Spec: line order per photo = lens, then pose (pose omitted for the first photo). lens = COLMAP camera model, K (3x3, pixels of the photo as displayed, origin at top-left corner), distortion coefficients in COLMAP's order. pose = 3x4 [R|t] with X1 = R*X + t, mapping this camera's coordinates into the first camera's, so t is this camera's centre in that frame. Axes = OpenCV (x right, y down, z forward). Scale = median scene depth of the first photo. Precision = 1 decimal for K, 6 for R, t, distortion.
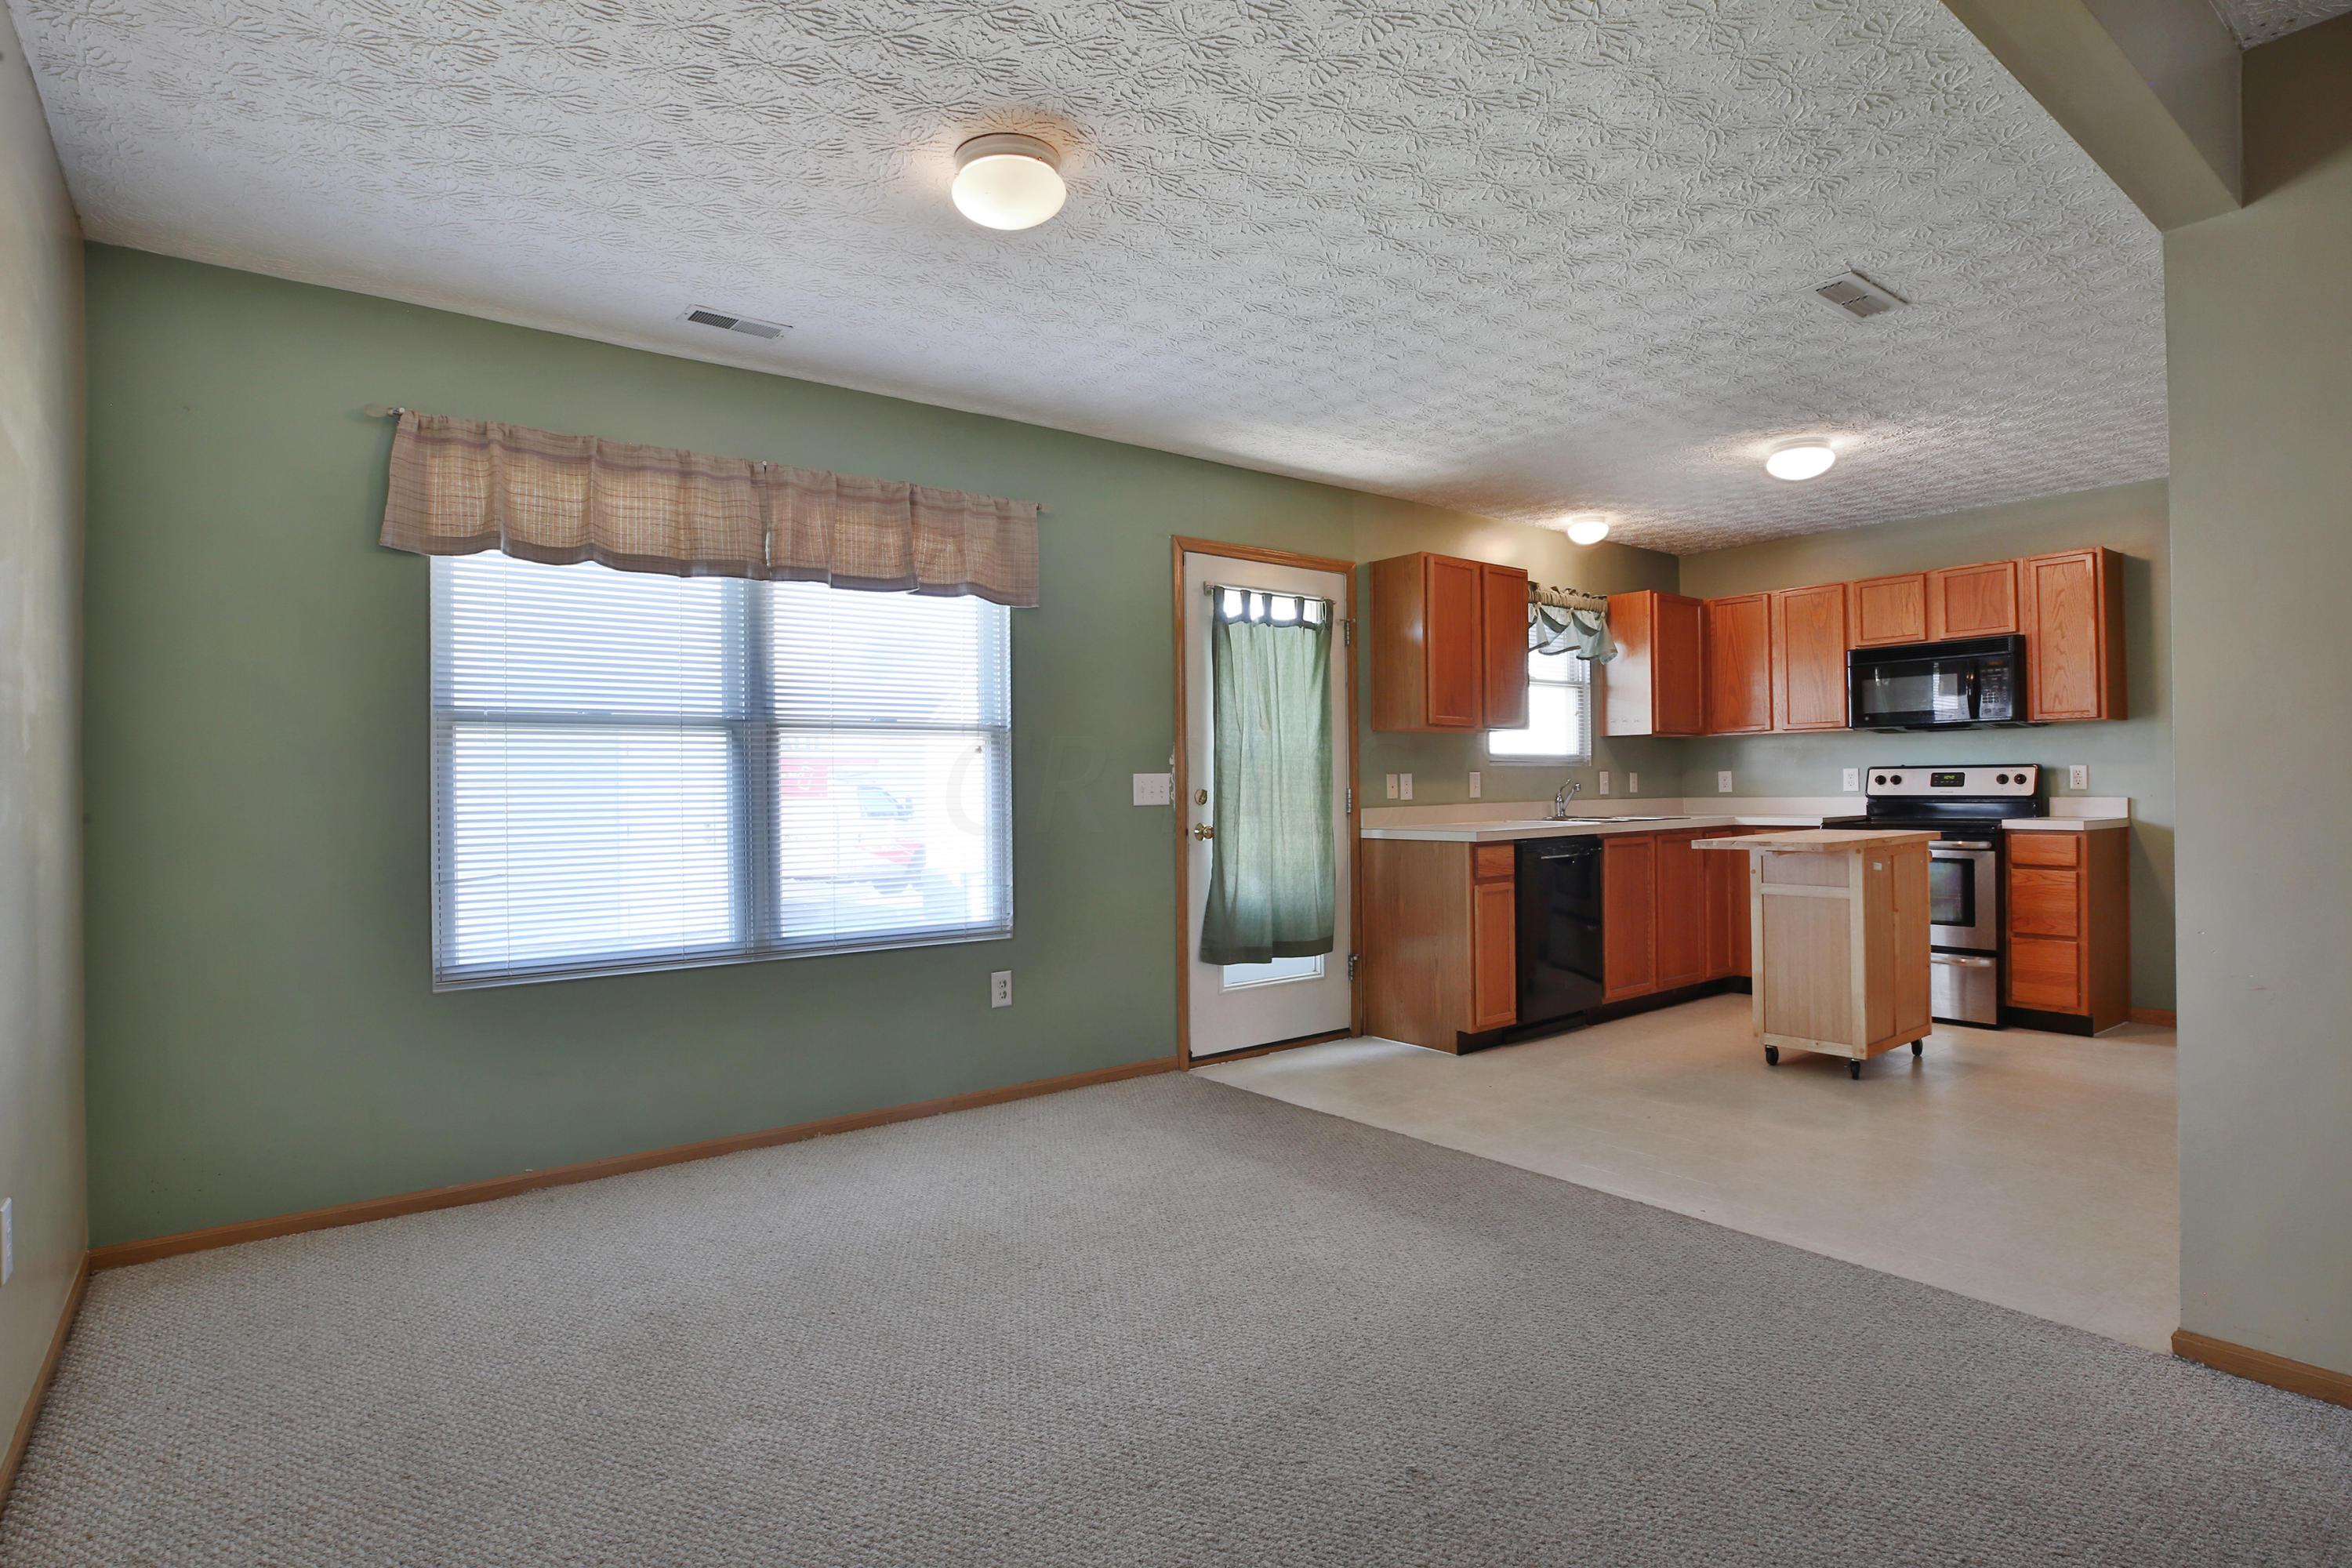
lens RADIAL K [[1212.5, 0, 1170.9], [0, 1212.5, 774.4], [0, 0, 1]] dist [-0.022283, 0.002555]
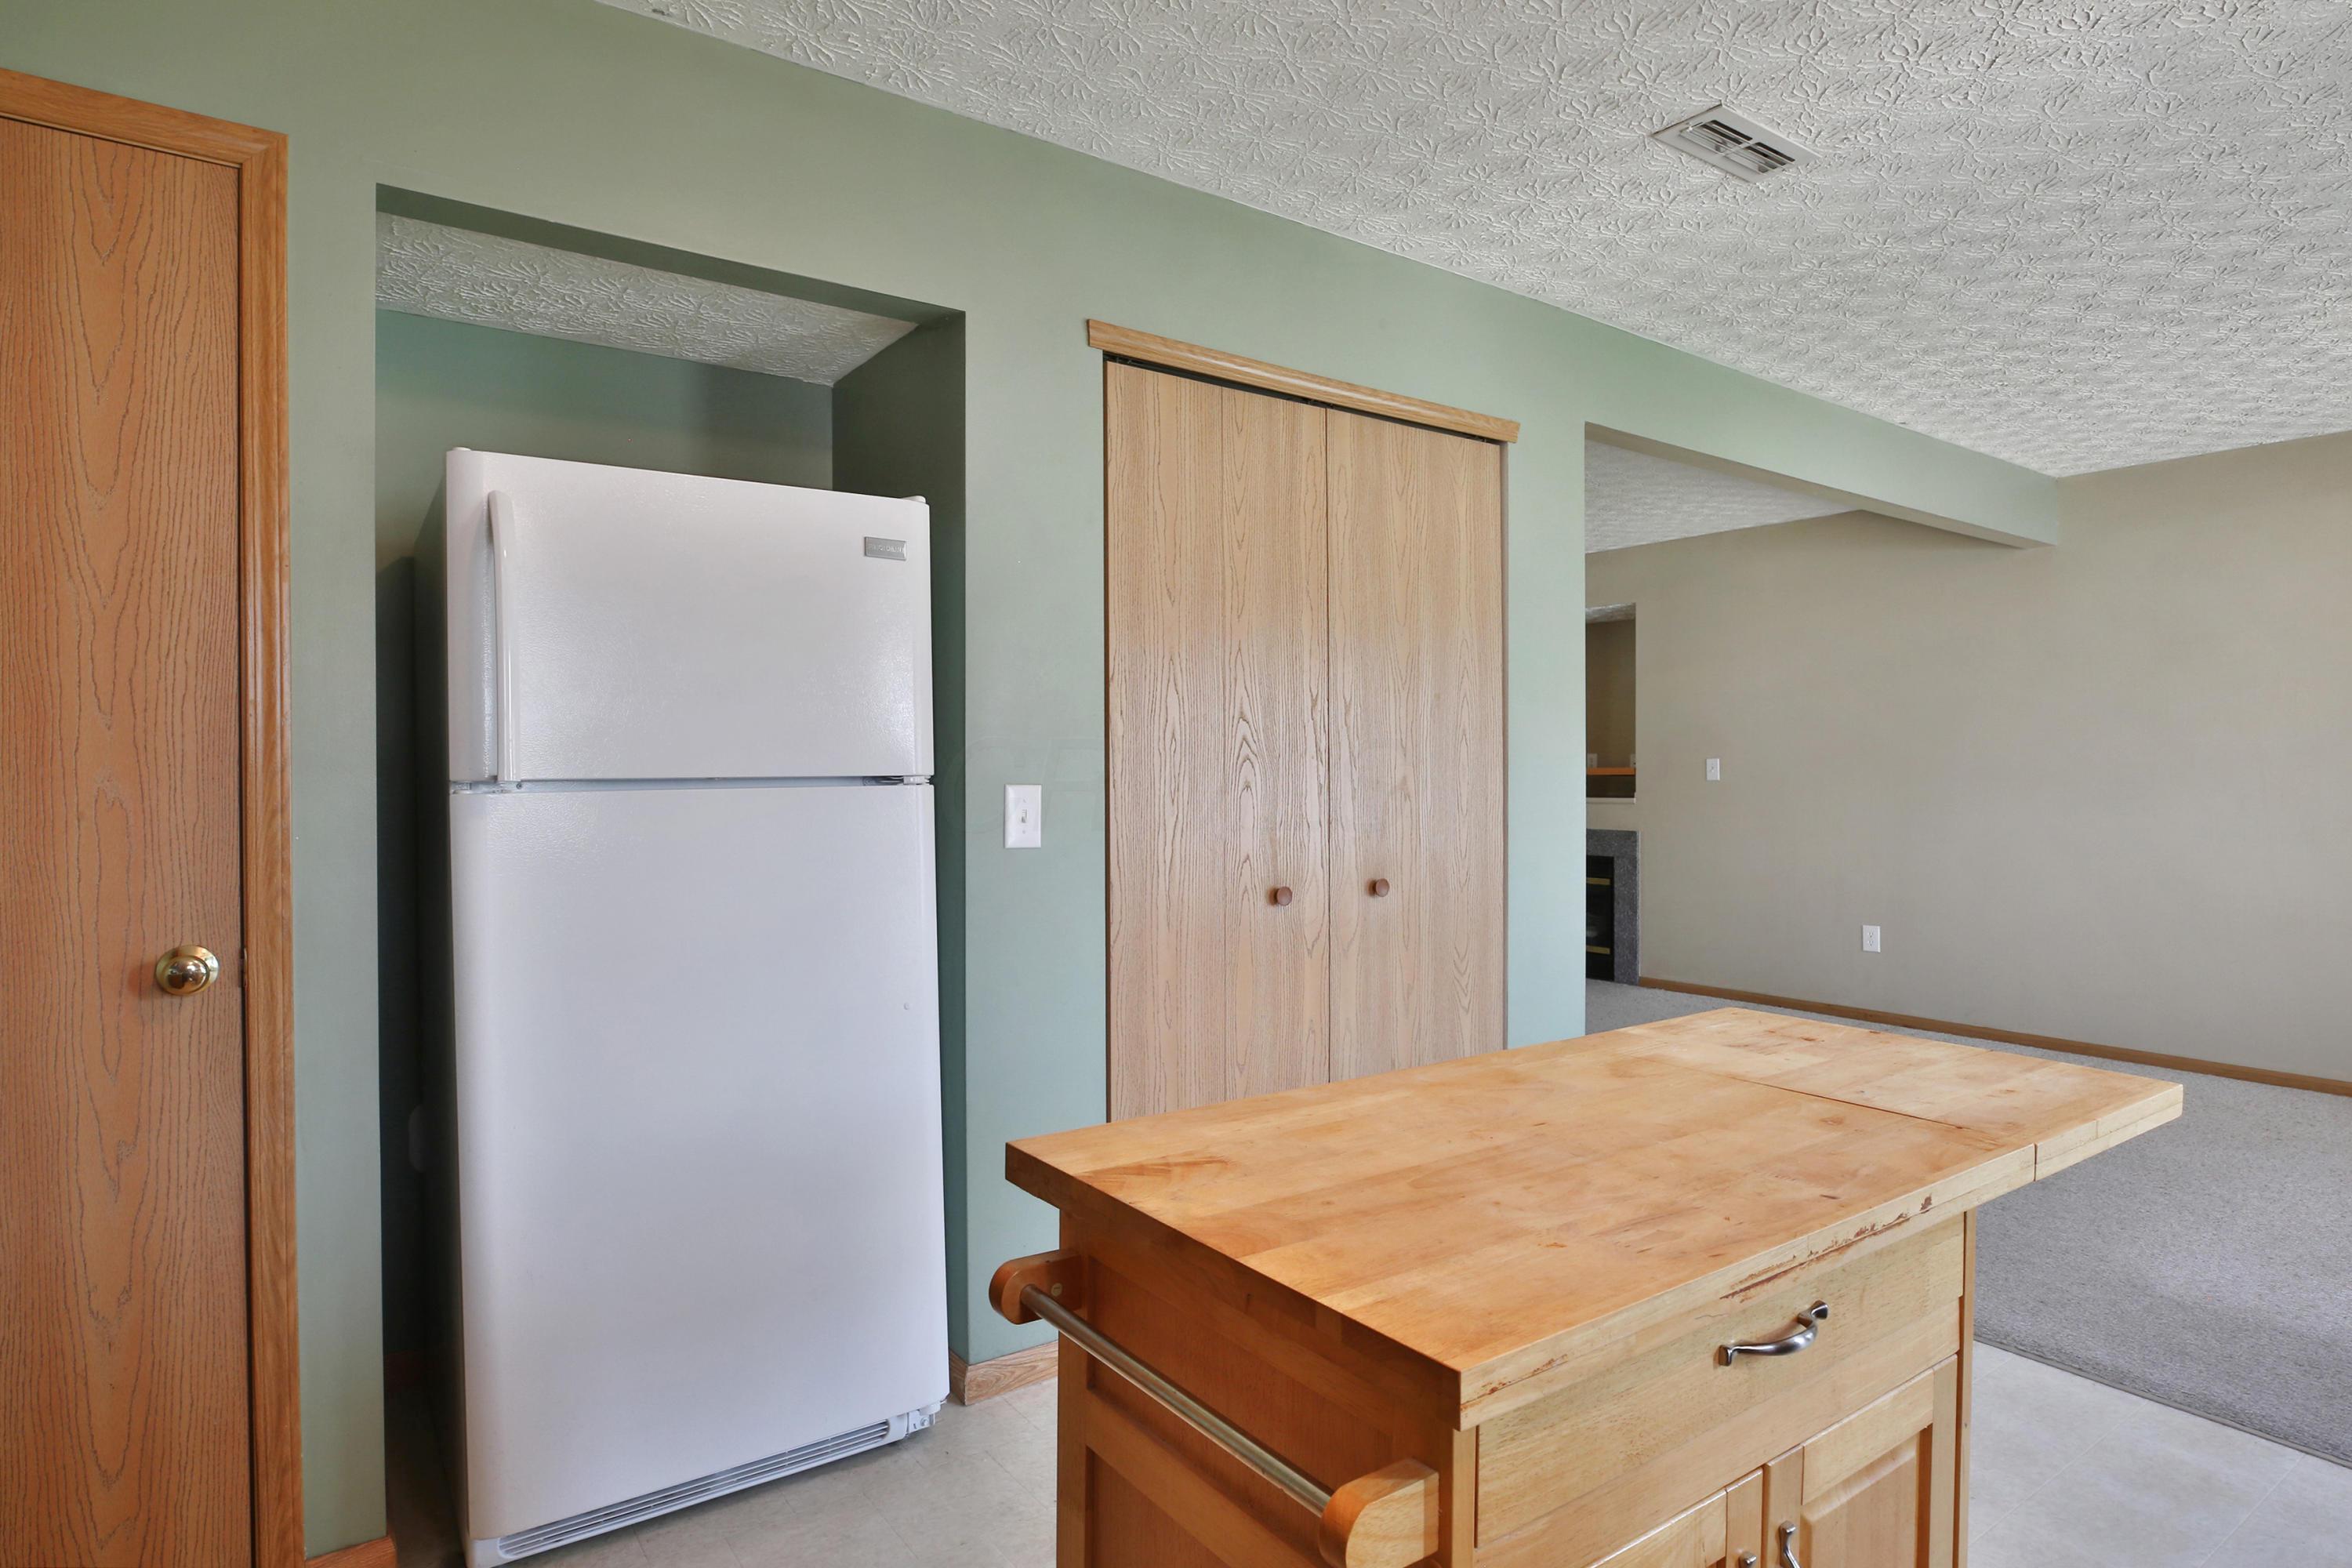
lens RADIAL K [[1274.3, 0, 1176.4], [0, 1274.3, 779.2], [0, 0, 1]] dist [-0.017590, 0.007428]
pose [[-0.998936, 0.011924, 0.044548, 0.568297], [0.011767, 0.999924, -0.003765, -0.011678], [-0.044590, -0.003237, -0.999000, 1.147717]]
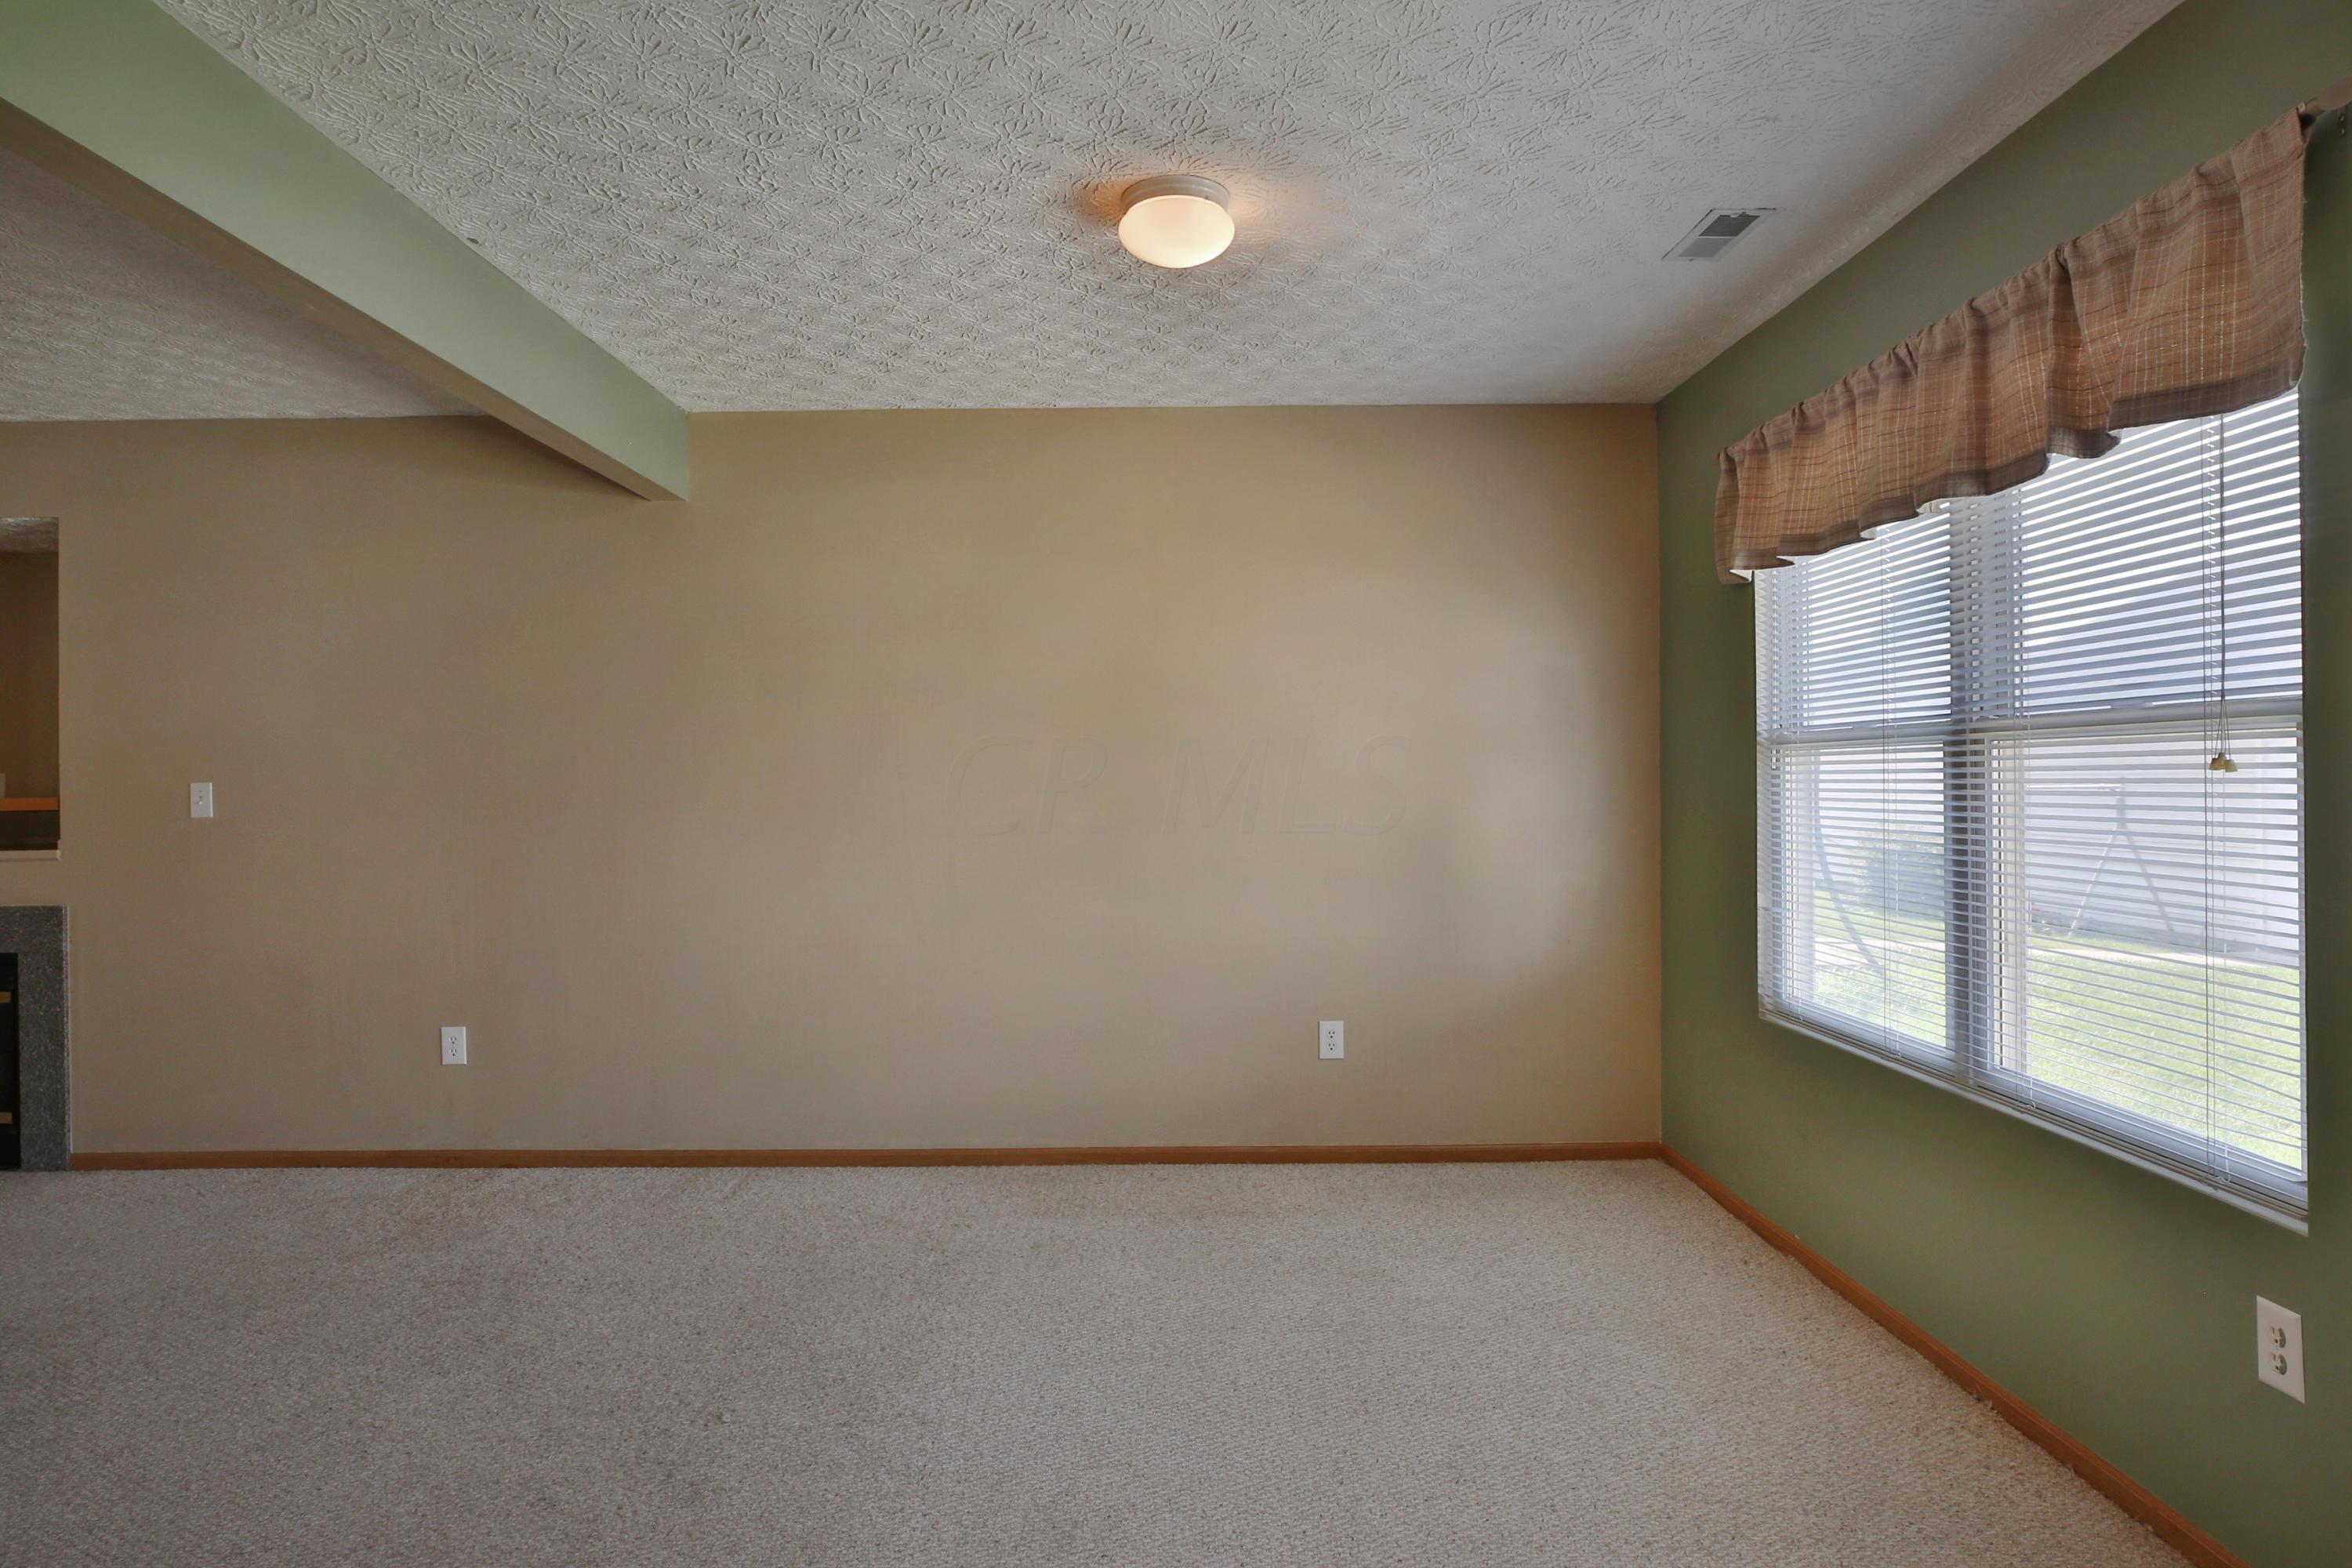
lens RADIAL K [[1377.9, 0, 1156.7], [0, 1377.9, 775.7], [0, 0, 1]] dist [-0.005412, 0.002134]
pose [[-0.620917, 0.013756, -0.783756, 0.383011], [0.024056, 0.999709, -0.001512, -0.019791], [0.783507, -0.019793, -0.621068, 0.837157]]
